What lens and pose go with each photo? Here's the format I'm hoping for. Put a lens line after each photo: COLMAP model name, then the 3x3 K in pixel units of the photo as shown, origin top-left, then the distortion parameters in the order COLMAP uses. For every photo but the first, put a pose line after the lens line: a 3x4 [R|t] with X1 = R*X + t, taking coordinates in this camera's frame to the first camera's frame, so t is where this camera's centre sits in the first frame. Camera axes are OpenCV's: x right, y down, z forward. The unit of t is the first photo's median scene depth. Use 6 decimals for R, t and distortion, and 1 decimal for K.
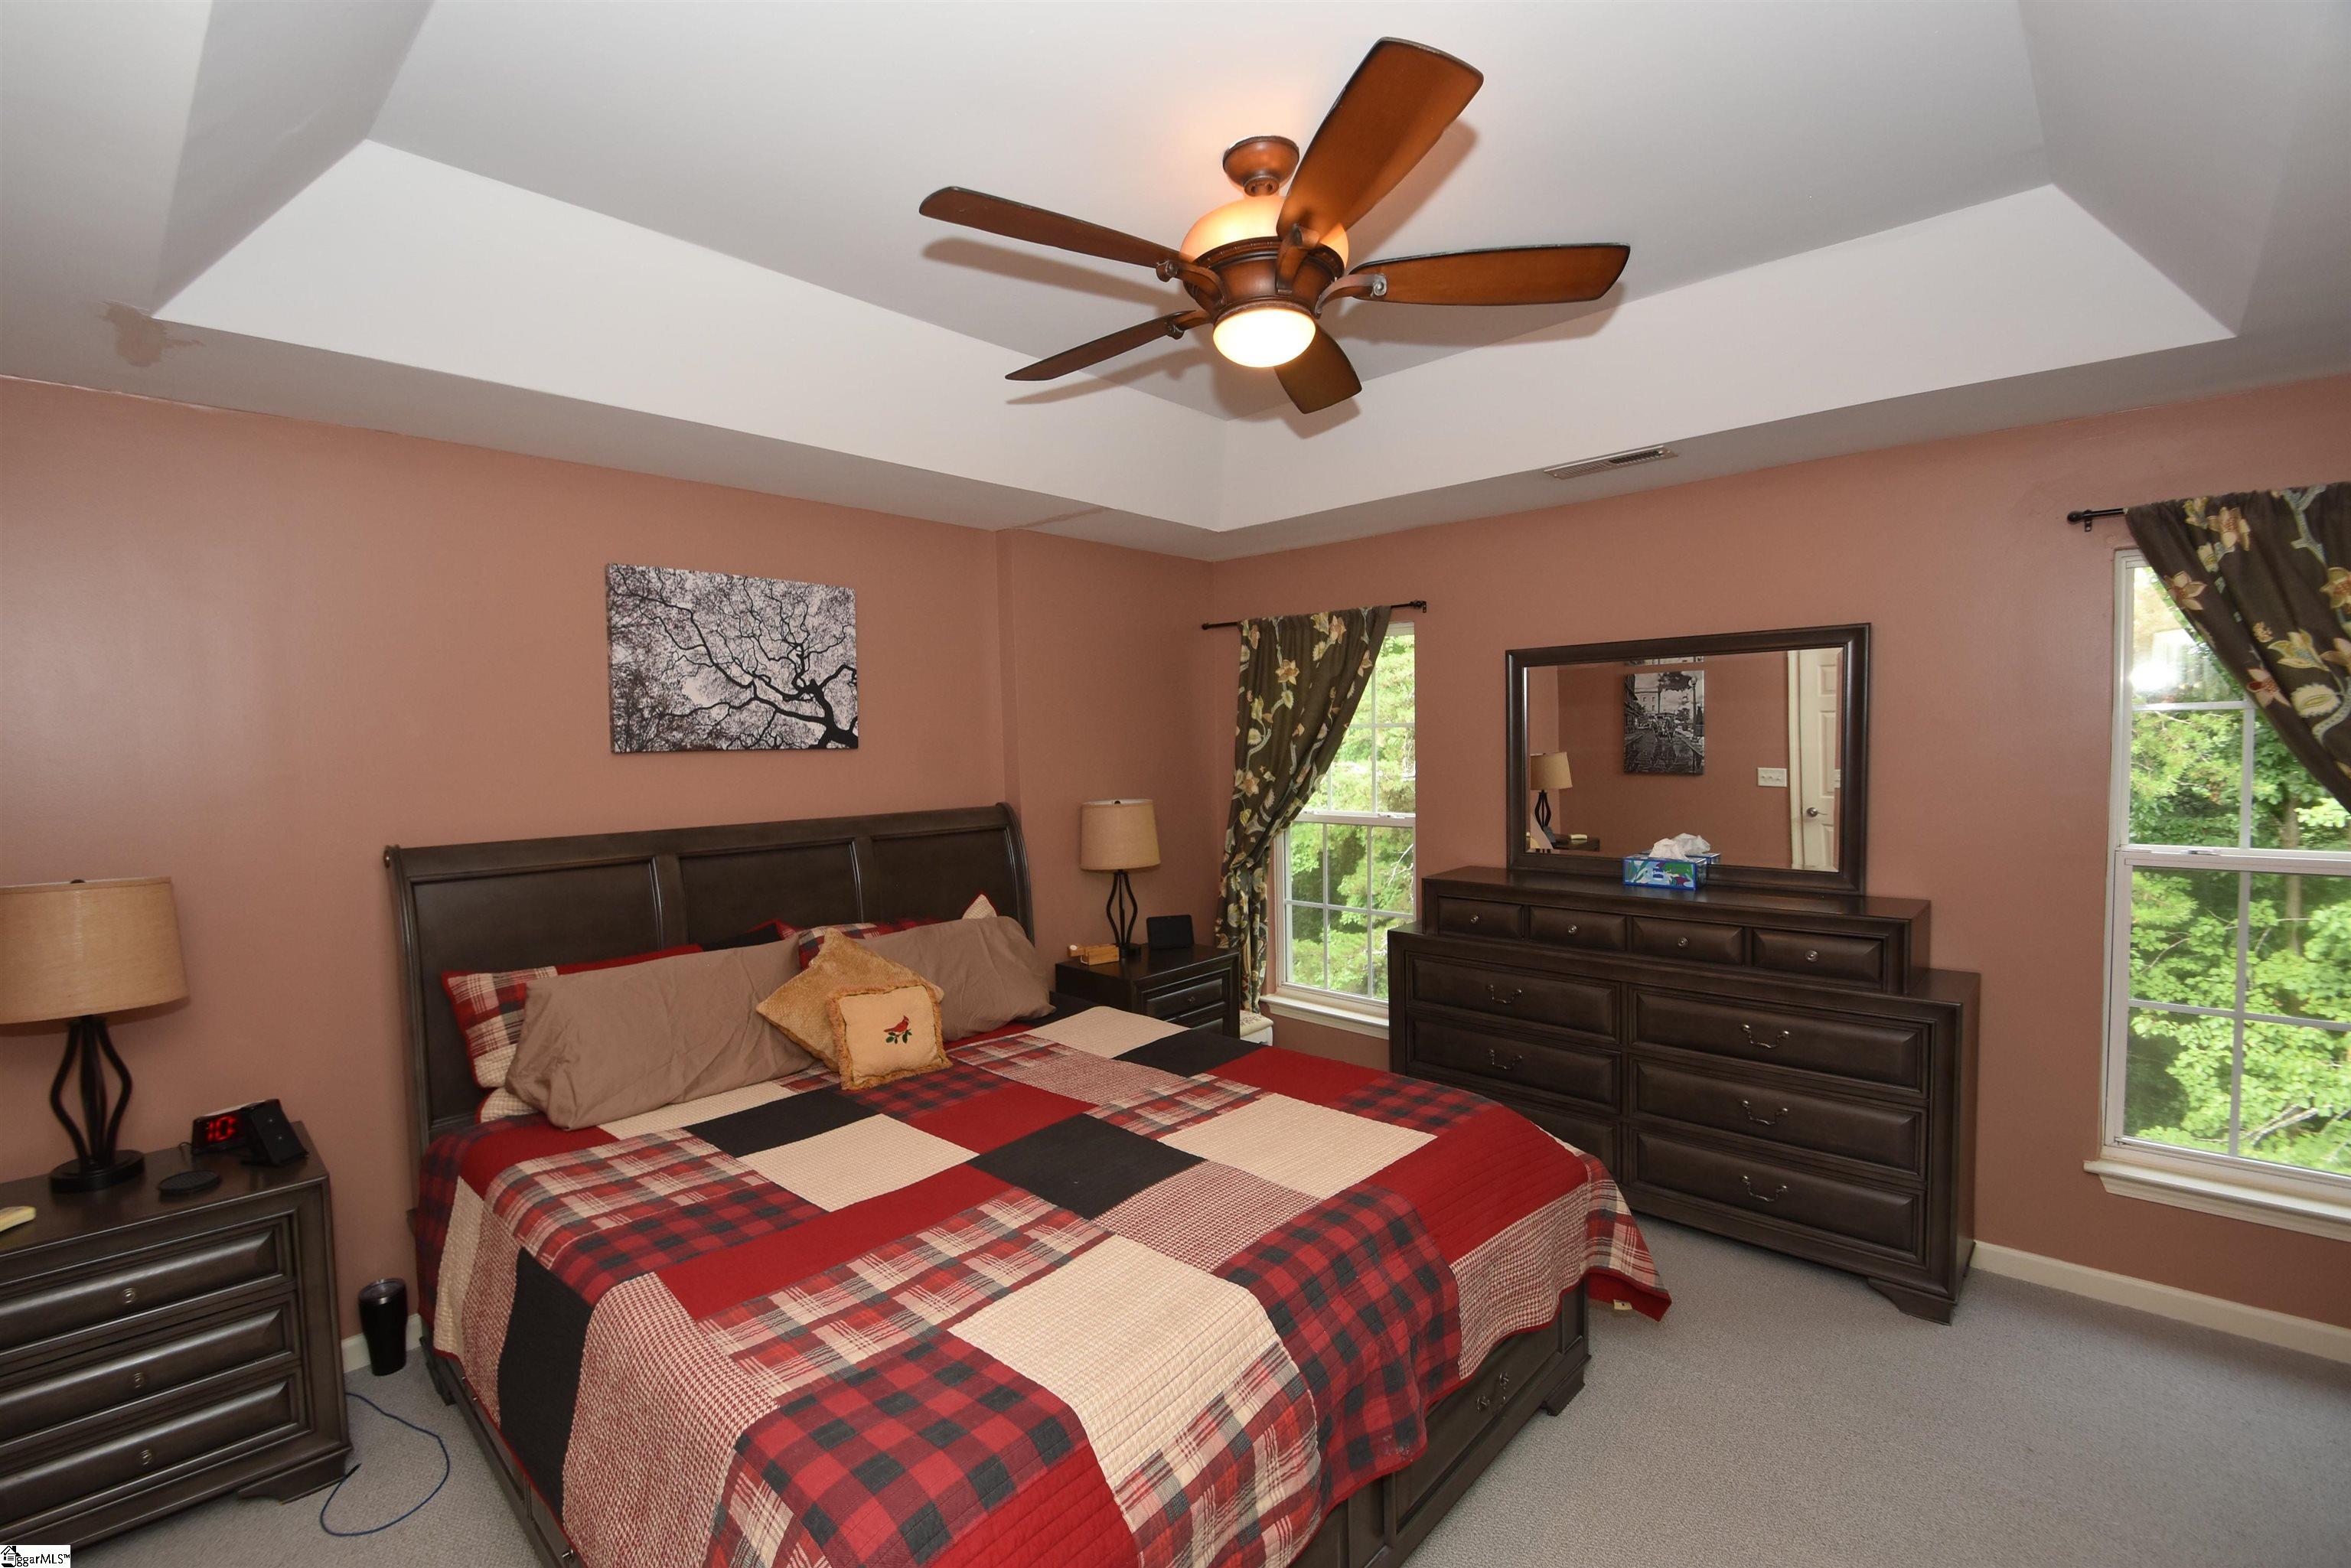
lens RADIAL K [[1043.0, 0, 1121.4], [0, 1043.0, 789.7], [0, 0, 1]] dist [-0.002844, -0.000704]
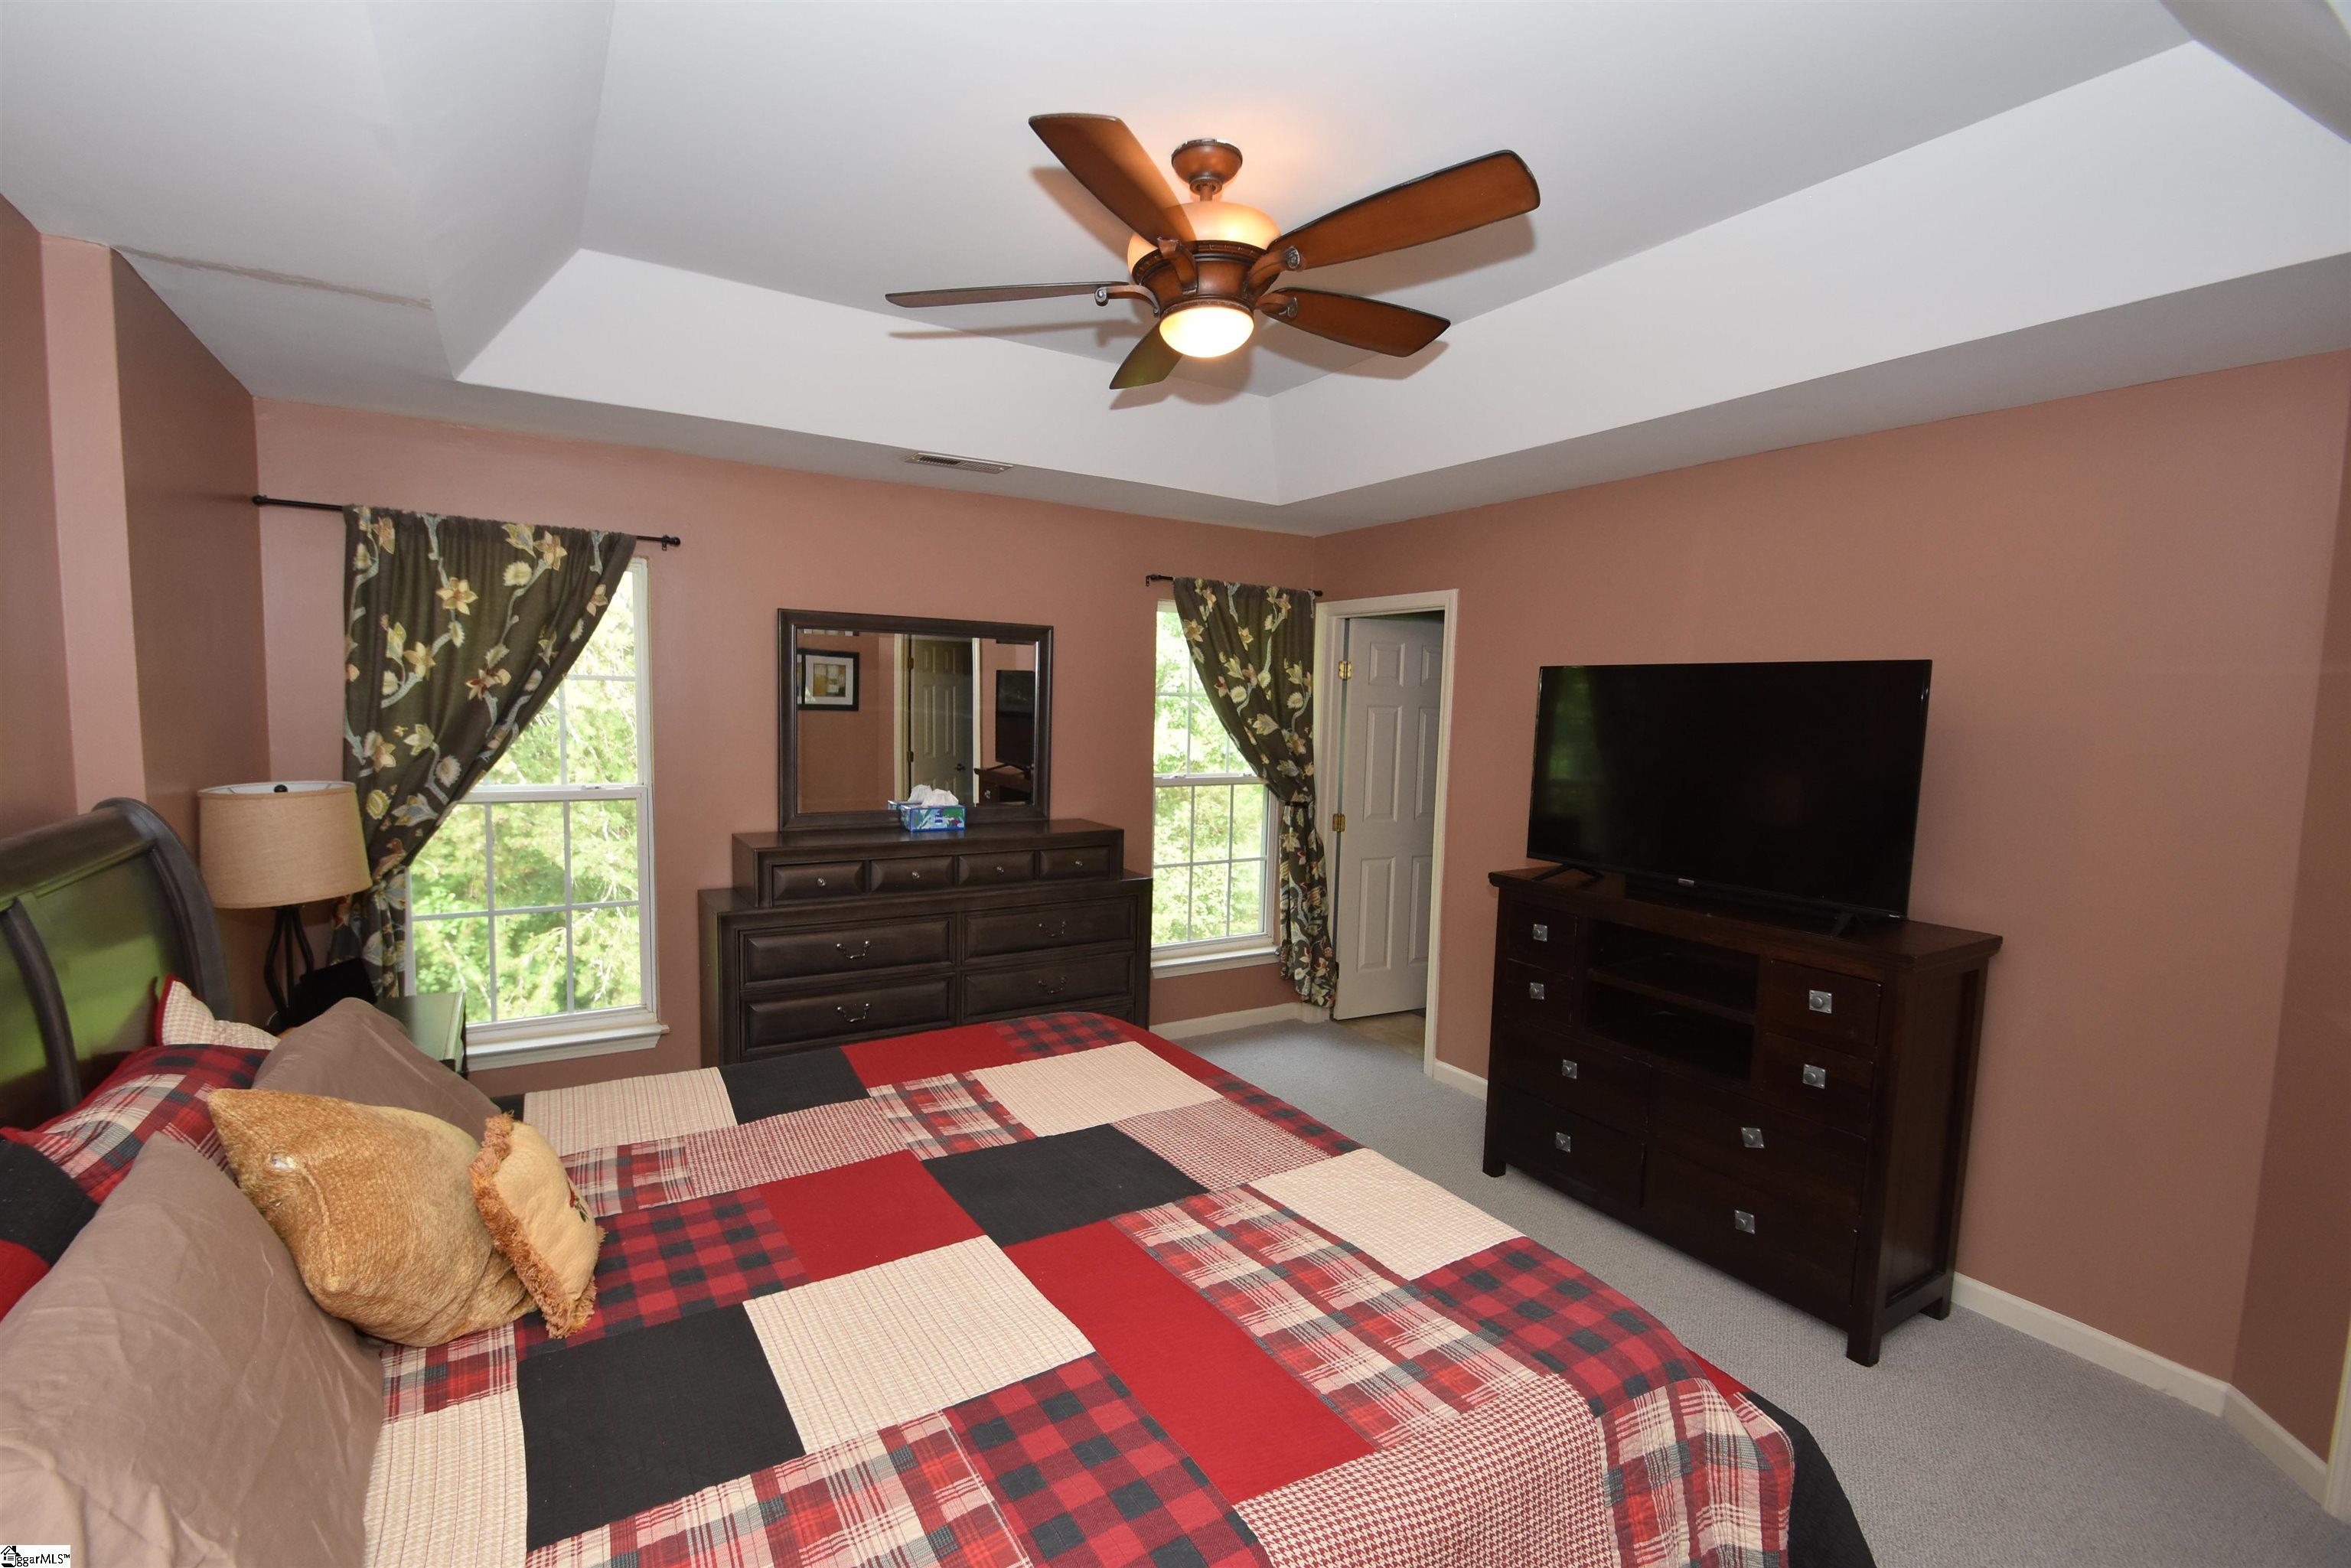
lens RADIAL K [[1043.0, 0, 1168.2], [0, 1043.0, 791.1], [0, 0, 1]] dist [-0.002844, -0.000704]
pose [[0.237705, -0.058678, 0.969564, -0.731962], [0.020391, 0.998255, 0.055416, -0.013934], [-0.971123, 0.006598, 0.238486, 0.605802]]
